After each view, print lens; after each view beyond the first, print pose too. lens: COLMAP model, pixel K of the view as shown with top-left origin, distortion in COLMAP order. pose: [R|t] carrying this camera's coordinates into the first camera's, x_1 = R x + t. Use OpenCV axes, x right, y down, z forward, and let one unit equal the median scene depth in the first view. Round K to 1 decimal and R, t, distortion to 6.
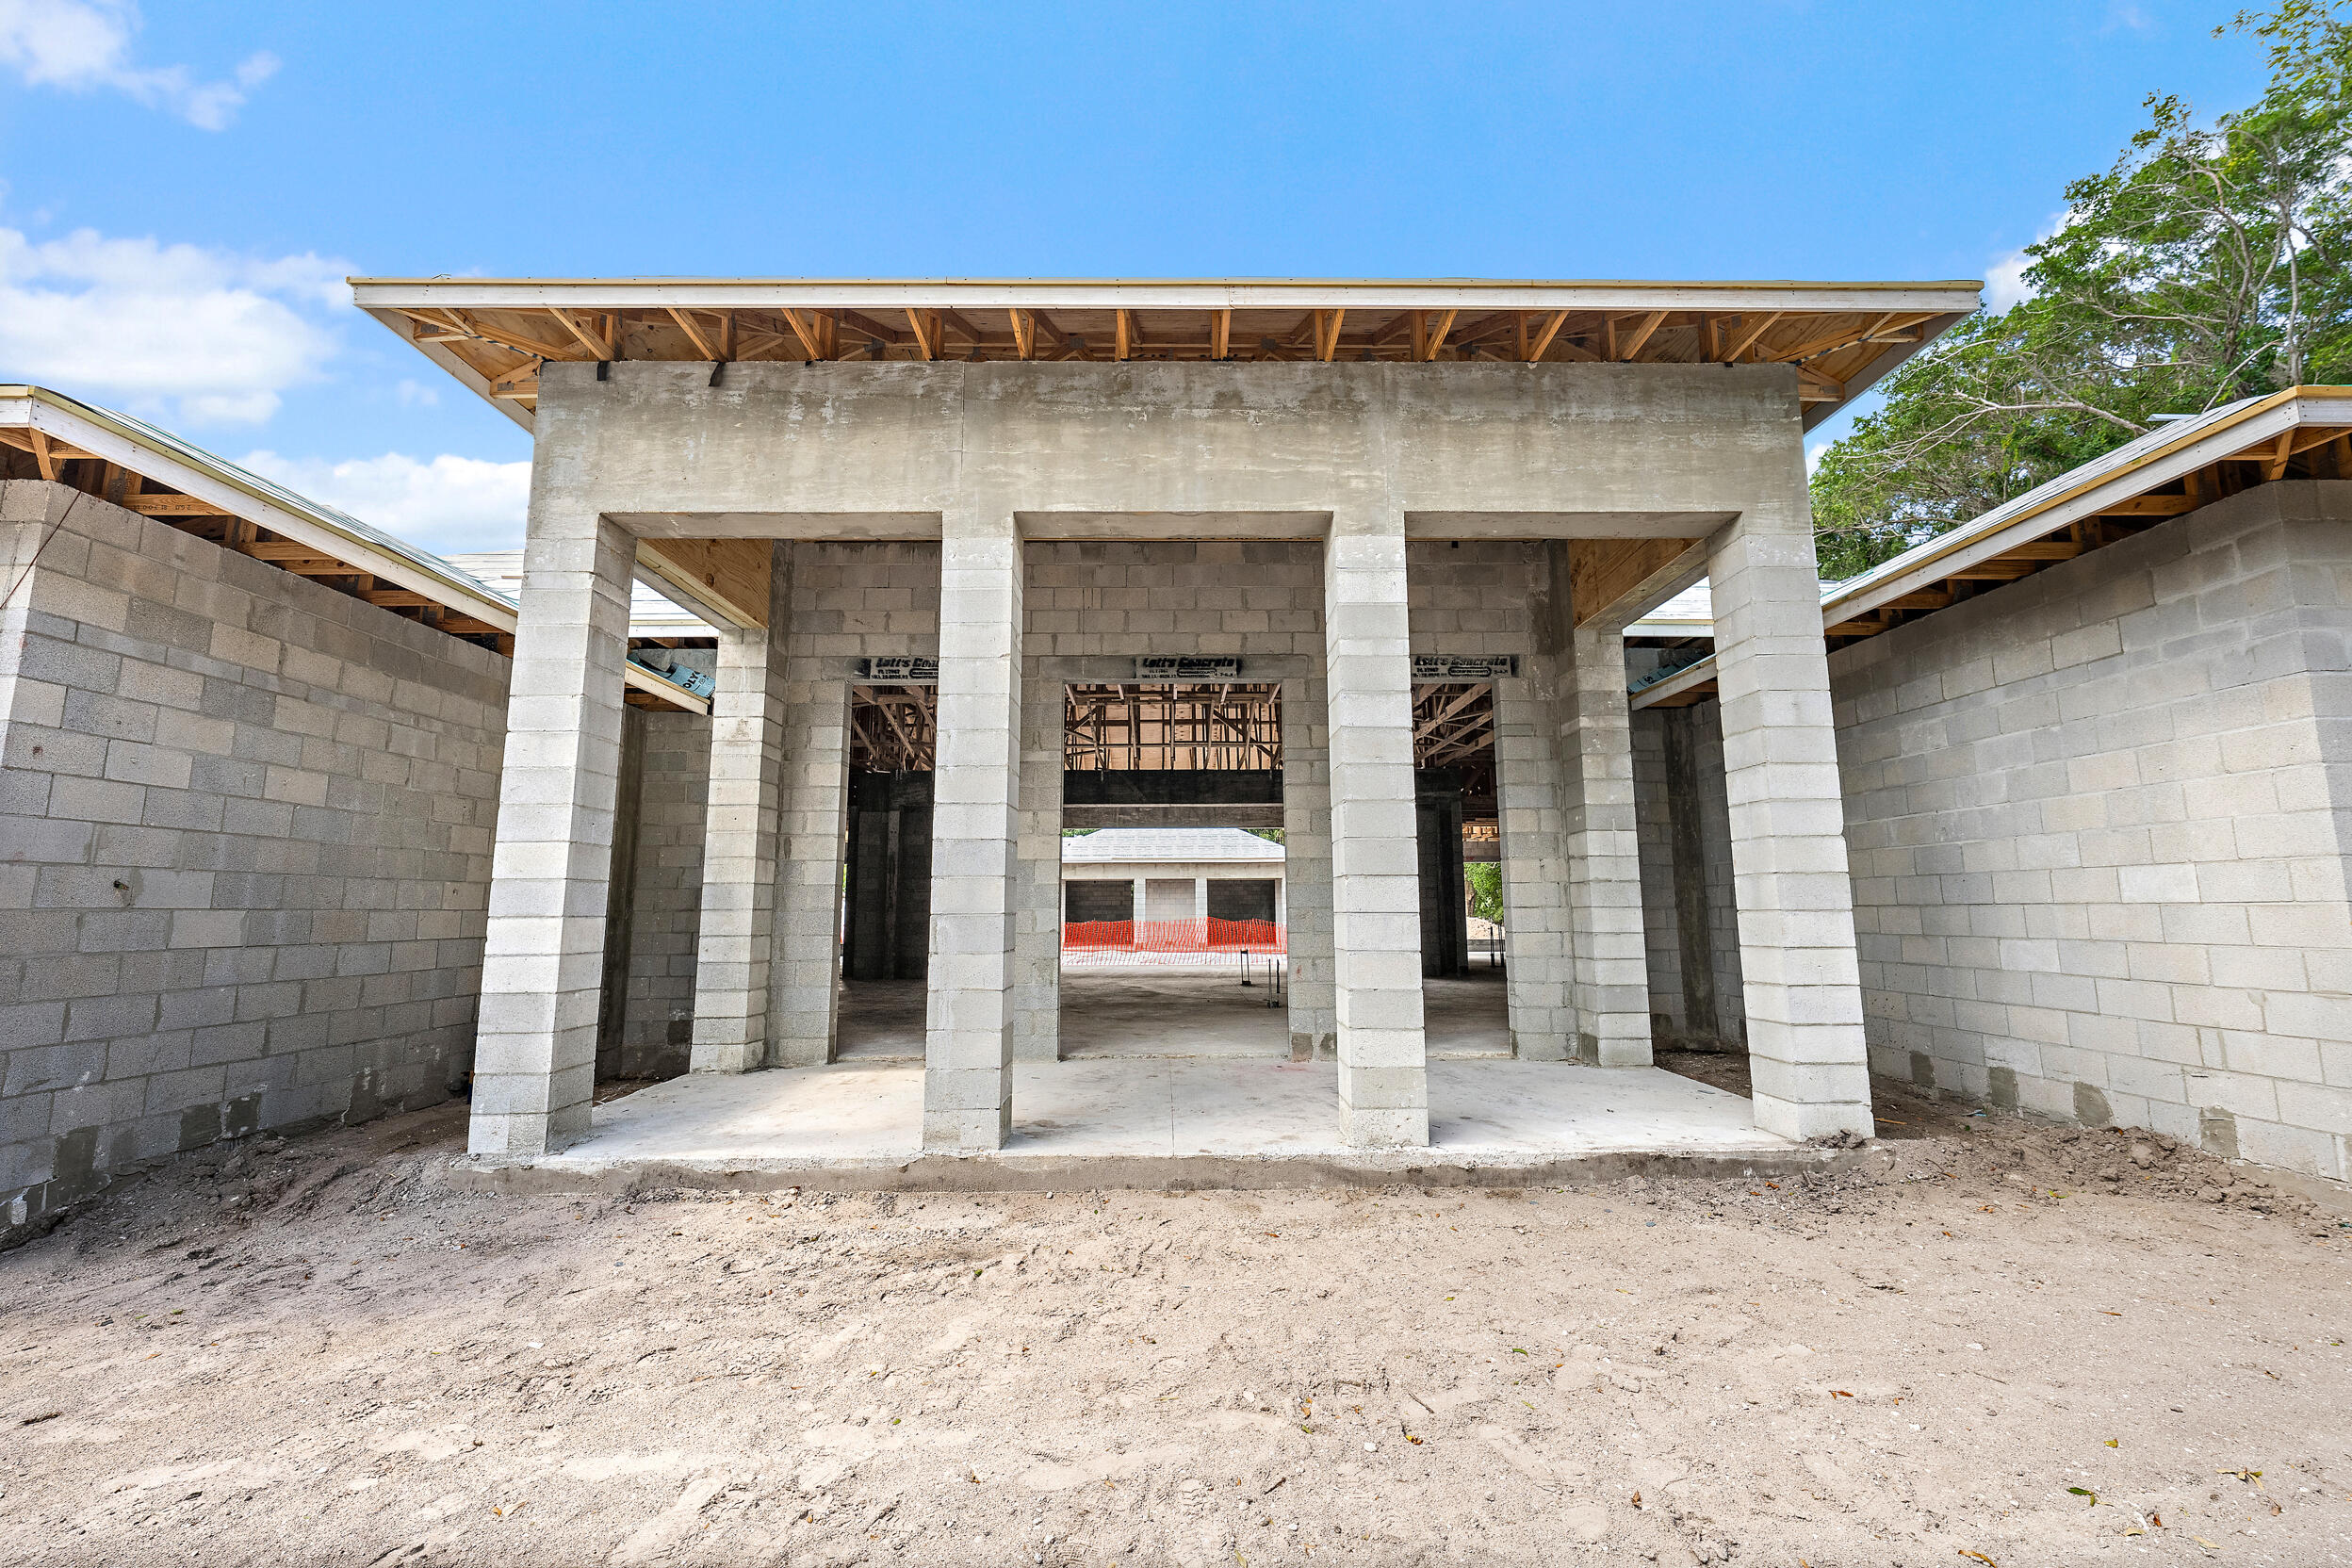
lens RADIAL K [[1003.5, 0, 1176.0], [0, 1003.5, 781.3], [0, 0, 1]] dist [-0.001013, -0.000004]
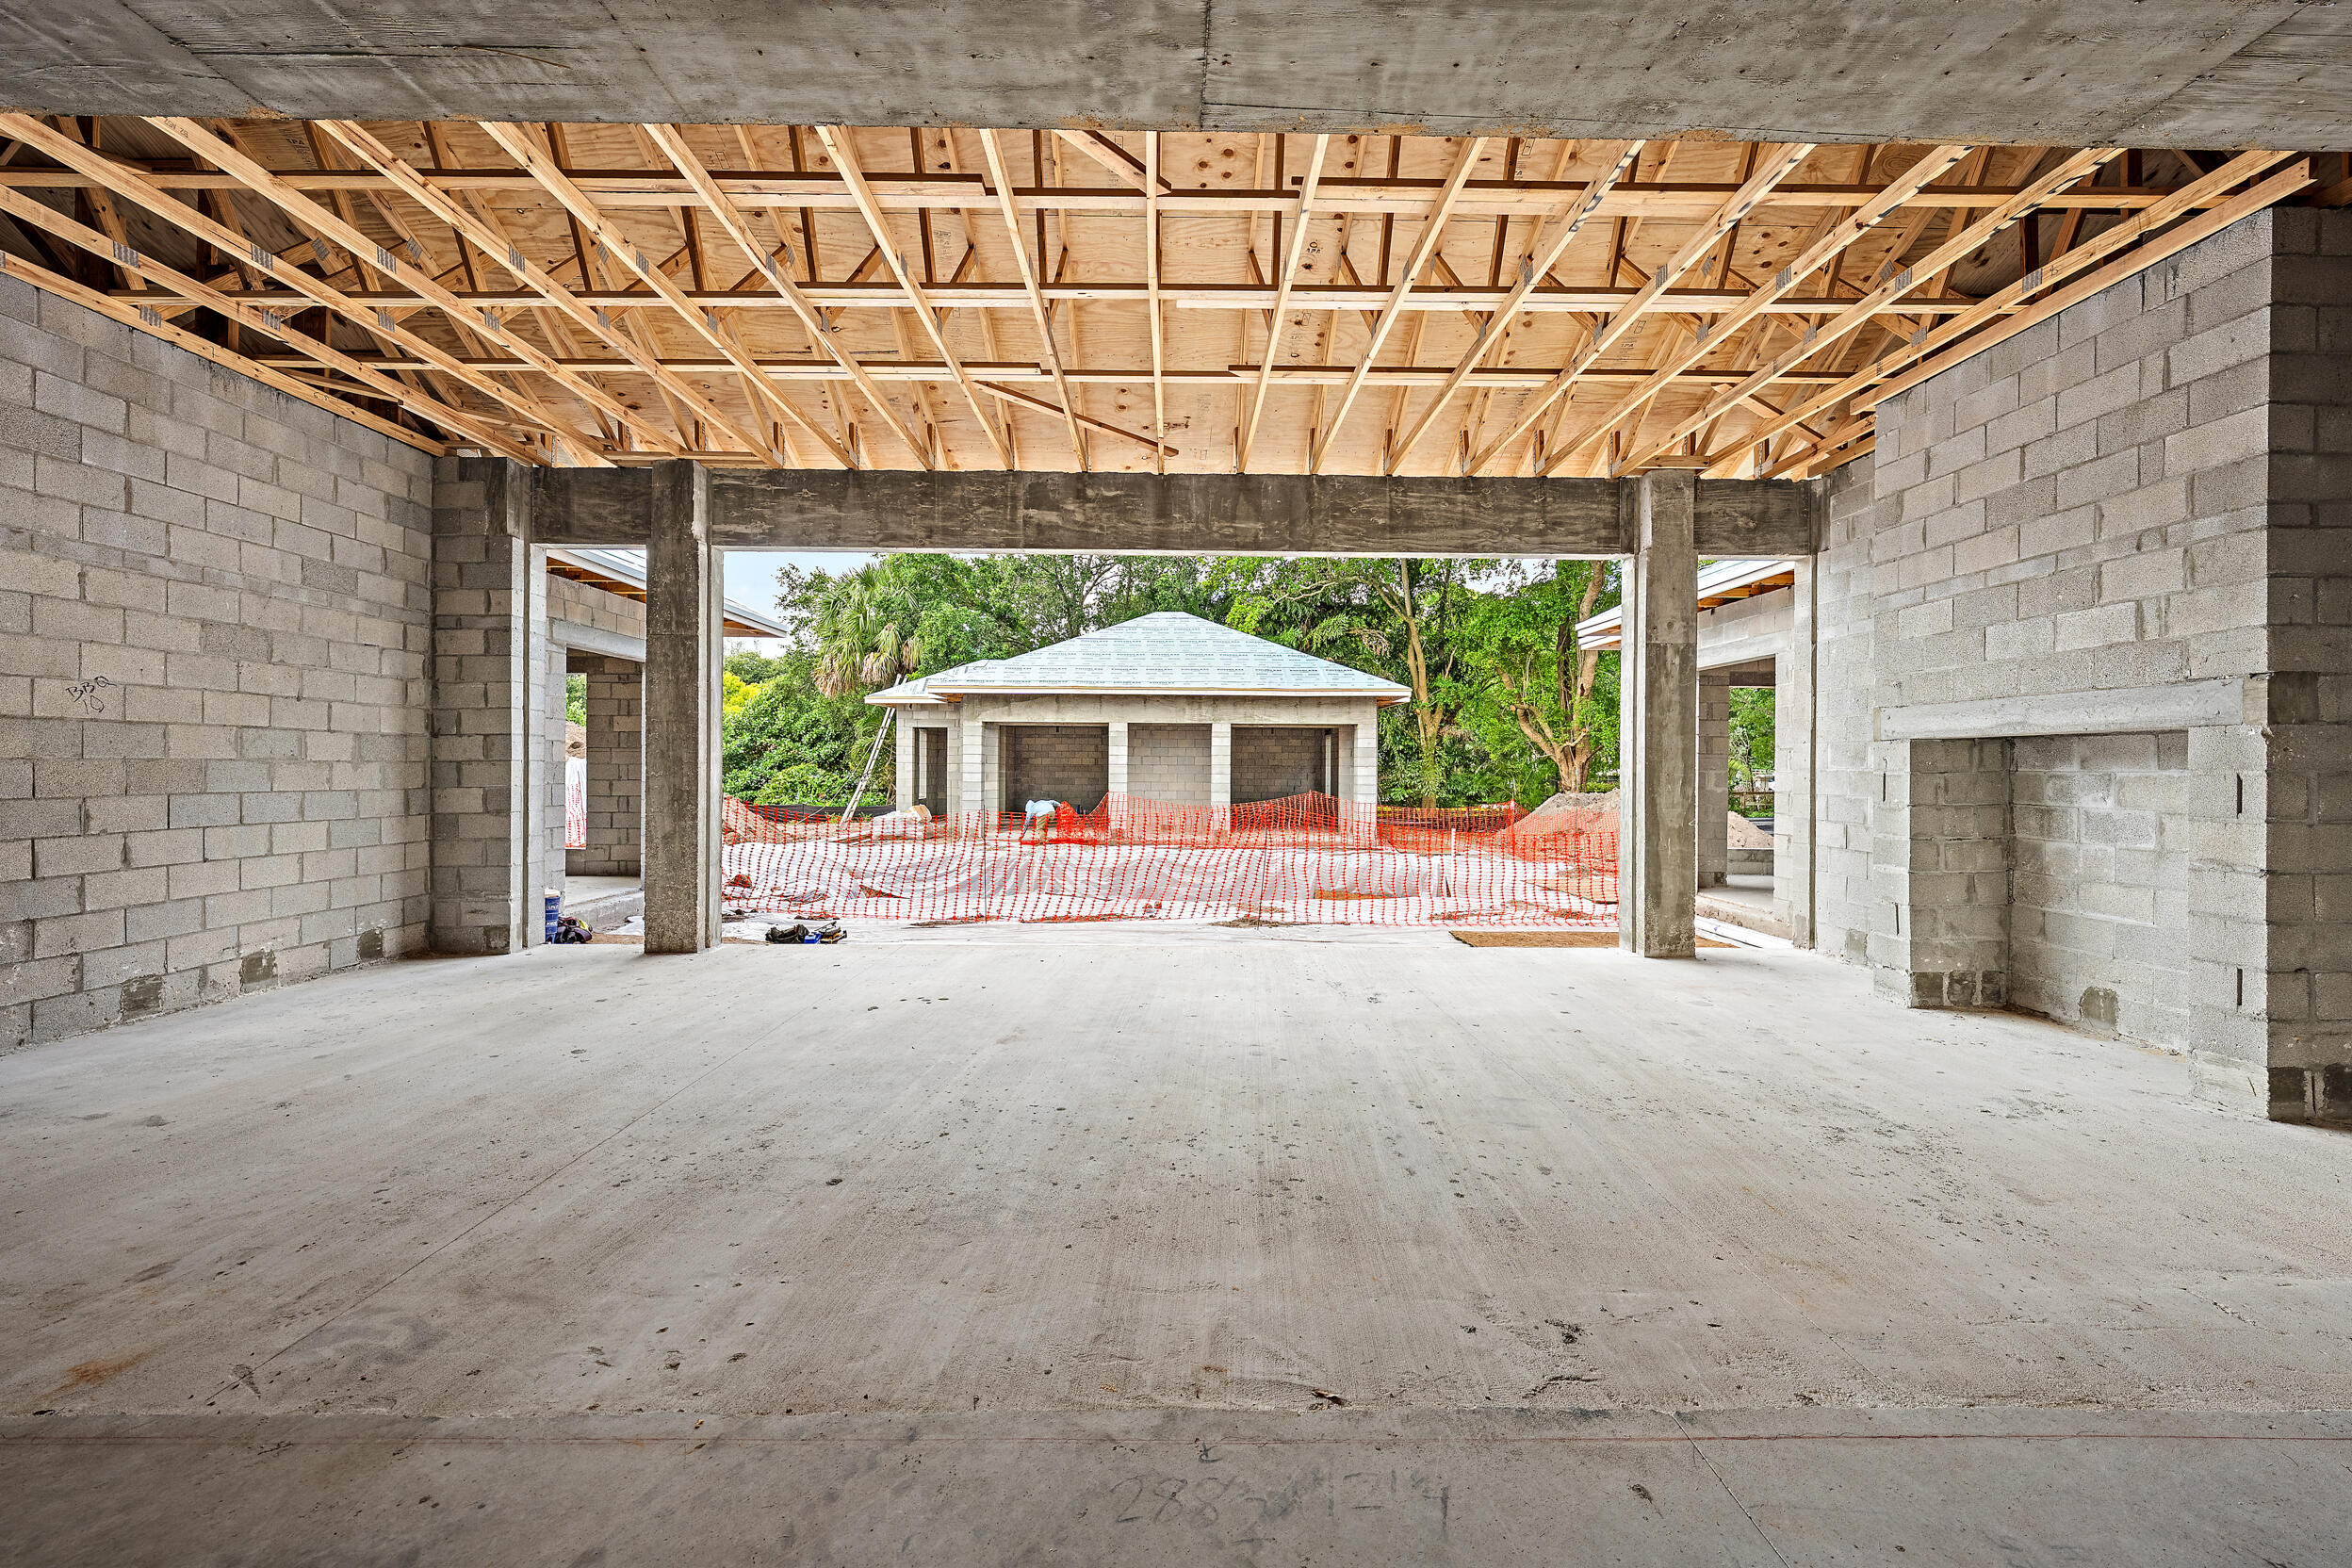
lens RADIAL K [[919.4, 0, 1171.9], [0, 919.4, 776.4], [0, 0, 1]] dist [-0.000388, -0.000221]
pose [[0.999903, 0.013846, 0.001396, -0.005994], [-0.013906, 0.990228, 0.138766, 0.071827], [0.000539, -0.138772, 0.990324, 0.623560]]
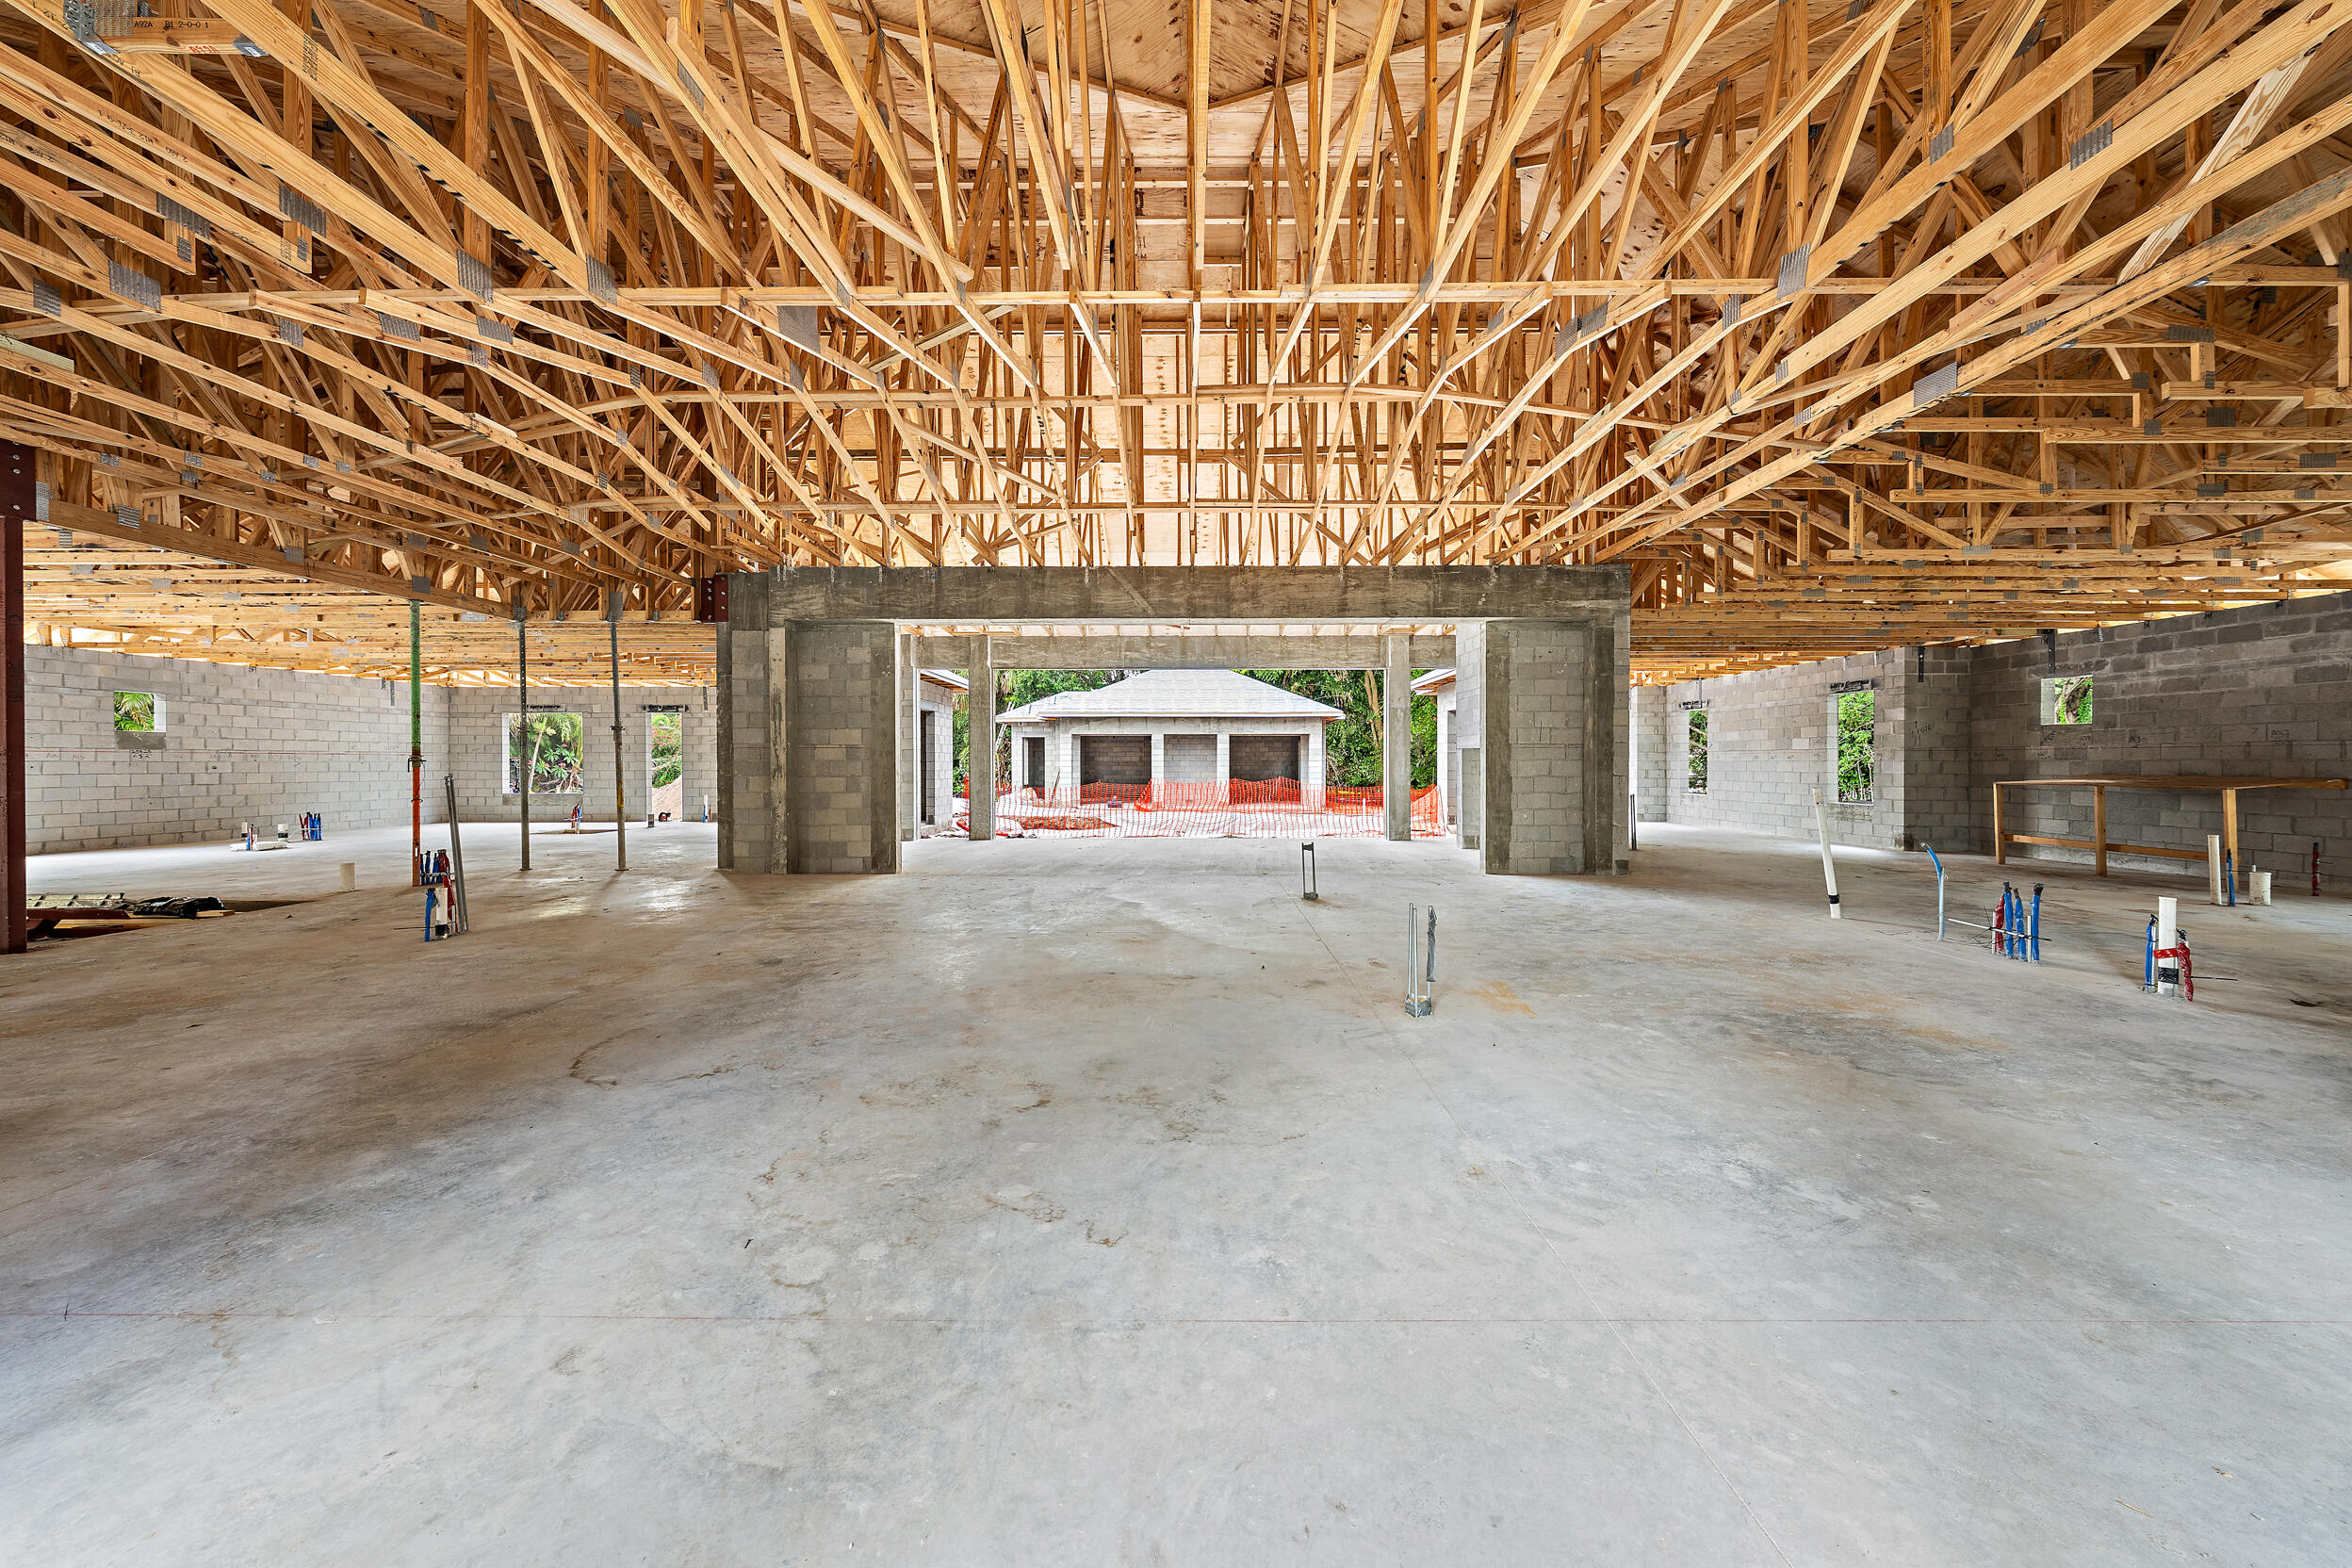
lens RADIAL K [[807.2, 0, 1181.8], [0, 807.2, 779.2], [0, 0, 1]] dist [0.000436, 0.000013]
pose [[0.999854, 0.004480, -0.016477, -0.000910], [-0.001988, 0.988944, 0.148278, 0.036587], [0.016959, -0.148223, 0.988808, 0.339873]]
